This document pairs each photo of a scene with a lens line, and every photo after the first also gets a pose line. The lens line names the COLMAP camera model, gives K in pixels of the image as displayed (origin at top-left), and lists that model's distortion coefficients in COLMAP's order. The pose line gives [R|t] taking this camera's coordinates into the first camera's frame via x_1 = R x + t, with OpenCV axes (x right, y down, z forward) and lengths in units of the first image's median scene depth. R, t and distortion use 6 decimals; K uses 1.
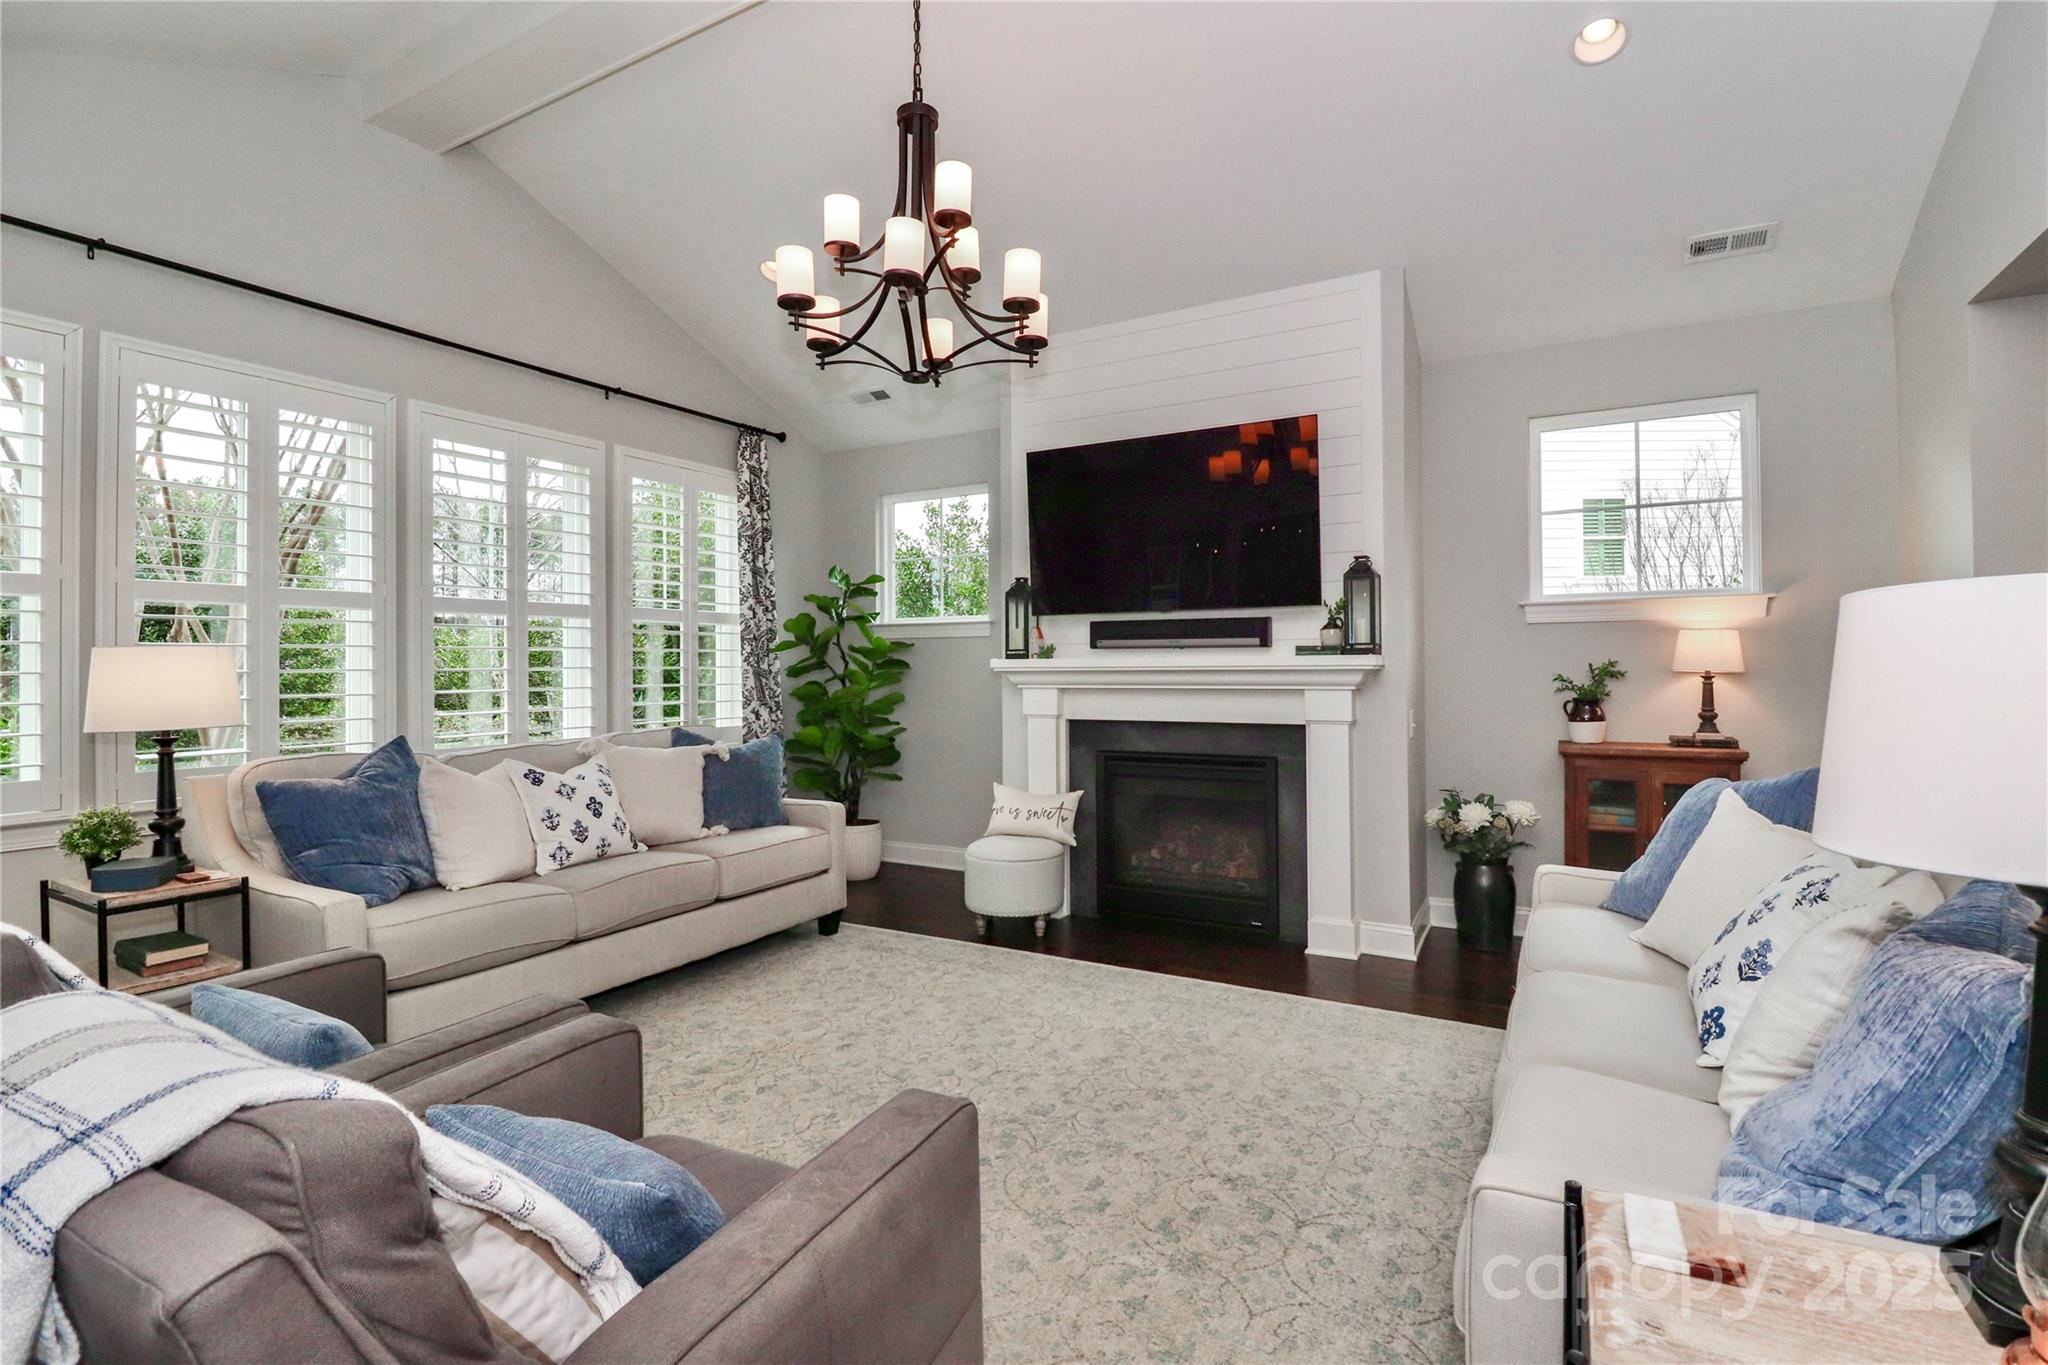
lens RADIAL K [[944.8, 0, 1030.5], [0, 944.8, 659.5], [0, 0, 1]] dist [-0.001758, -0.000177]
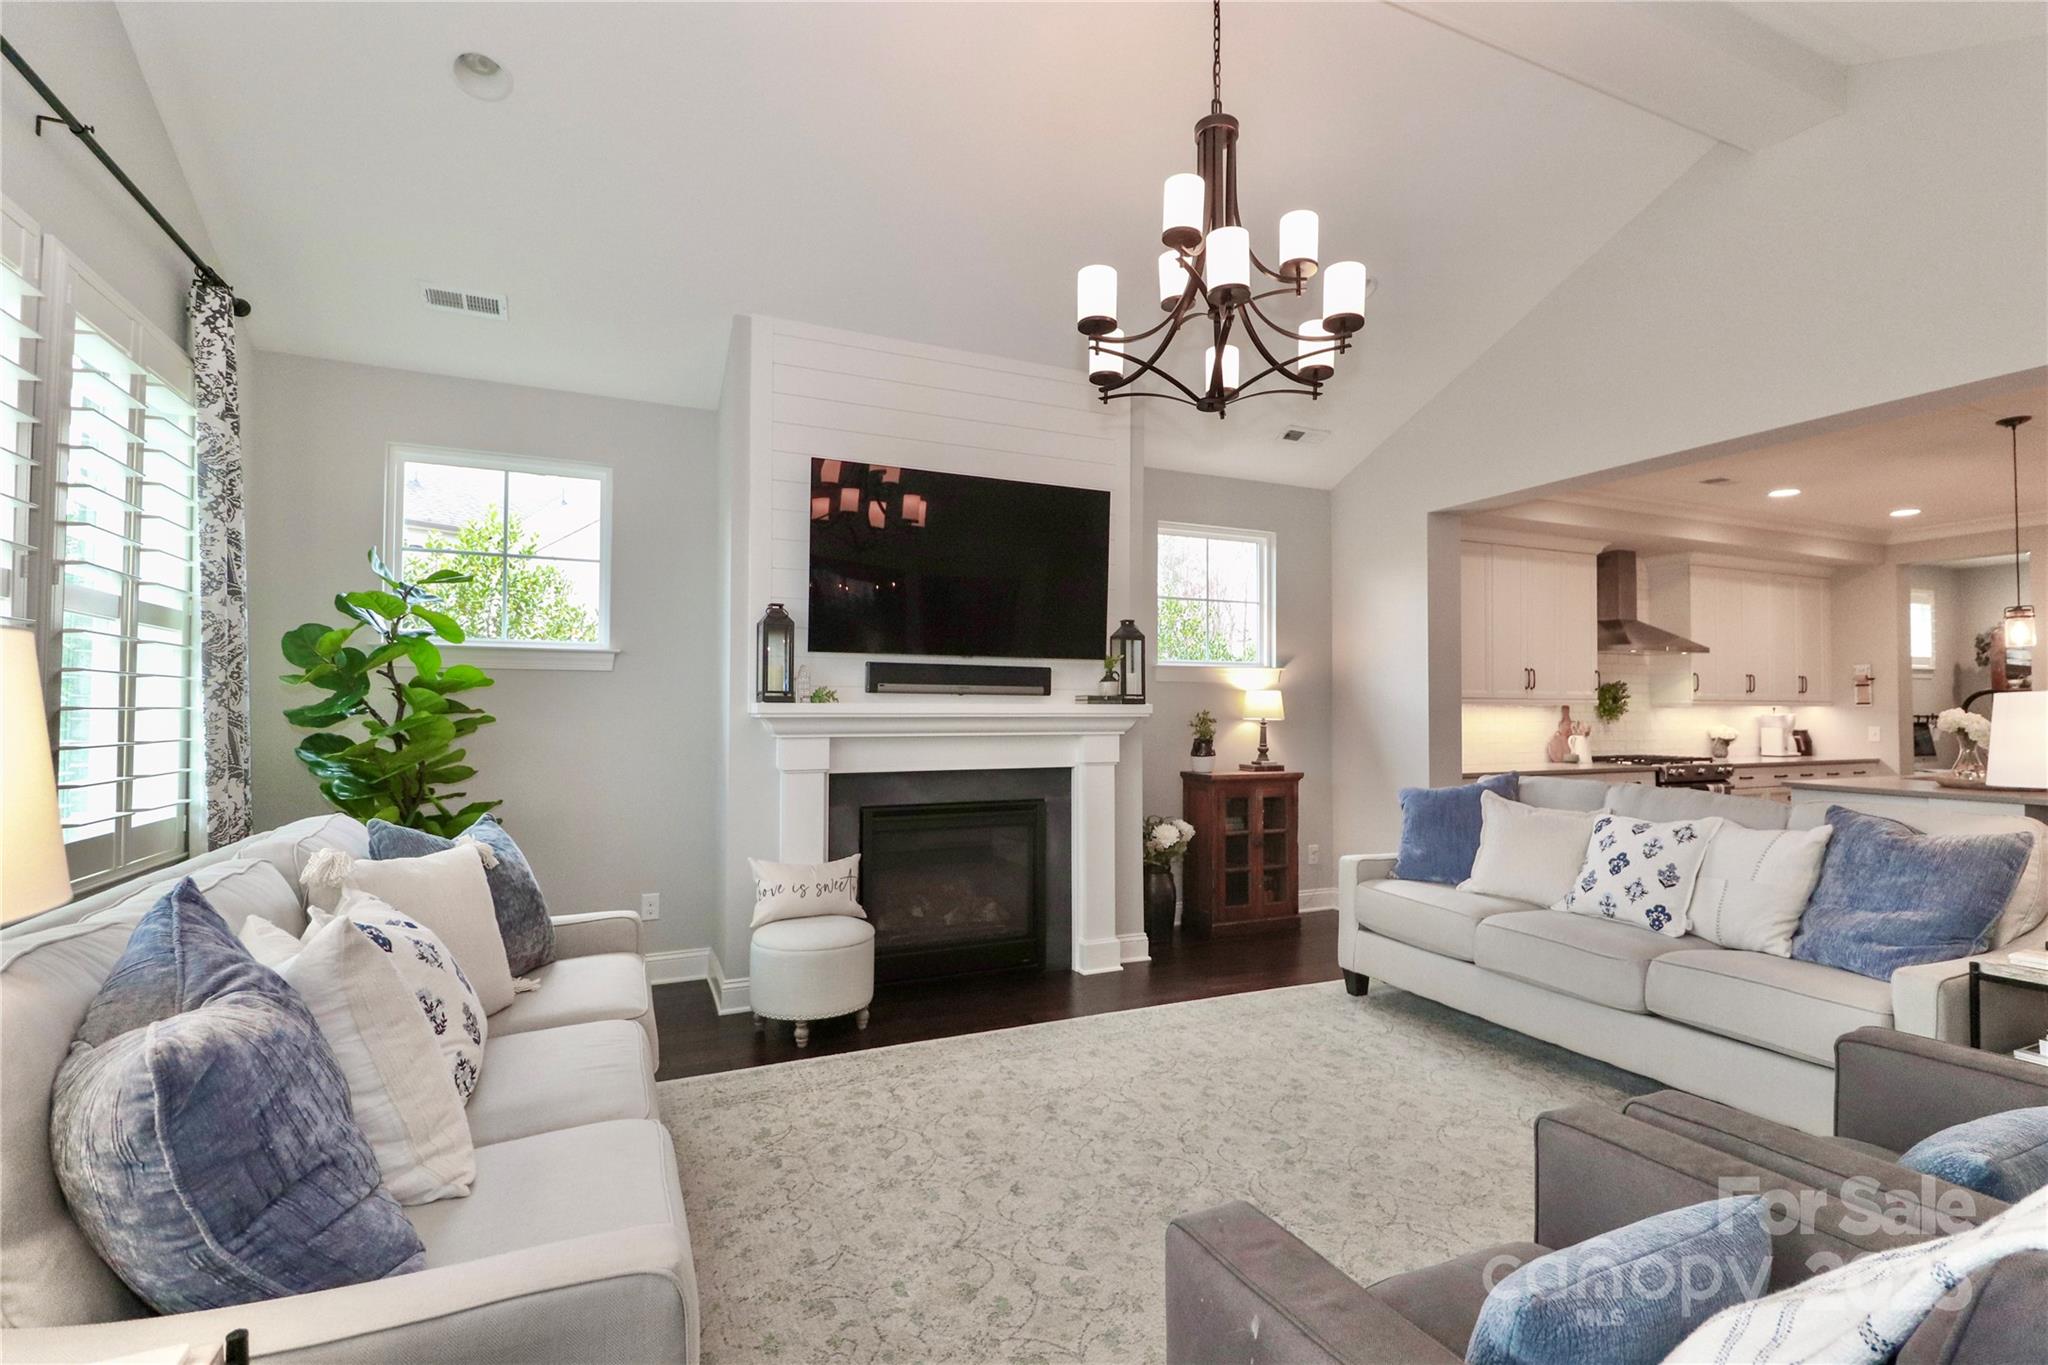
lens RADIAL K [[952.1, 0, 1050.1], [0, 952.1, 683.6], [0, 0, 1]] dist [0.017303, 0.000071]
pose [[0.582032, 0.031710, 0.812547, -0.669350], [-0.012603, 0.999471, -0.029978, 0.005706], [-0.813068, 0.007208, 0.582124, 0.398331]]
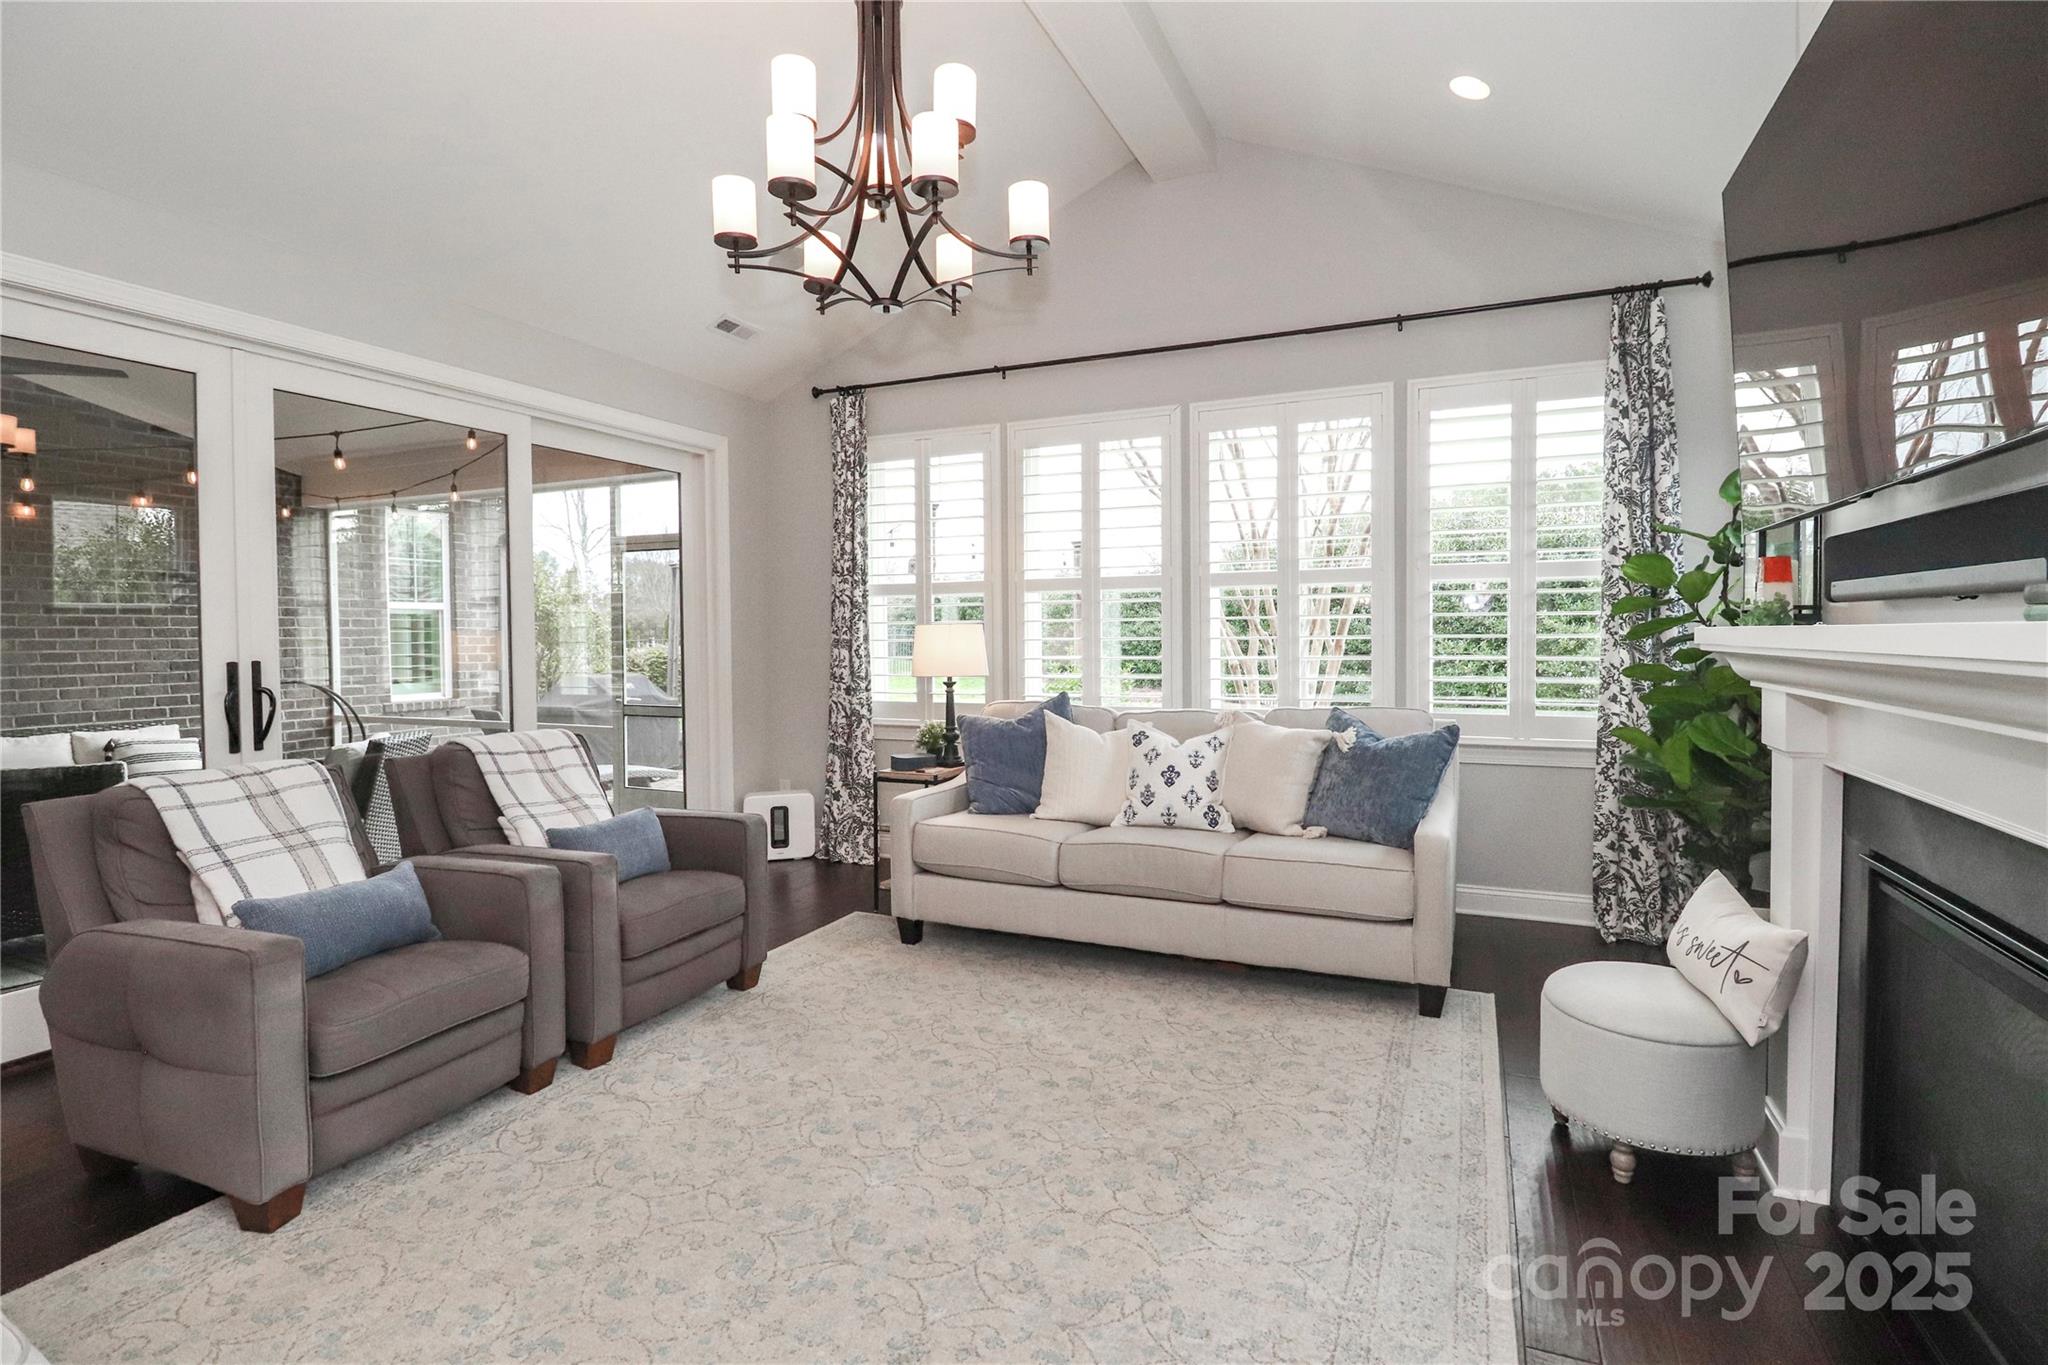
lens RADIAL K [[967.8, 0, 1048.3], [0, 967.8, 653.6], [0, 0, 1]] dist [0.000278, 0.000139]
pose [[0.105641, 0.027475, -0.994025, 0.532084], [0.015191, 0.999457, 0.029240, -0.008048], [0.994288, -0.018190, 0.105166, 0.719273]]
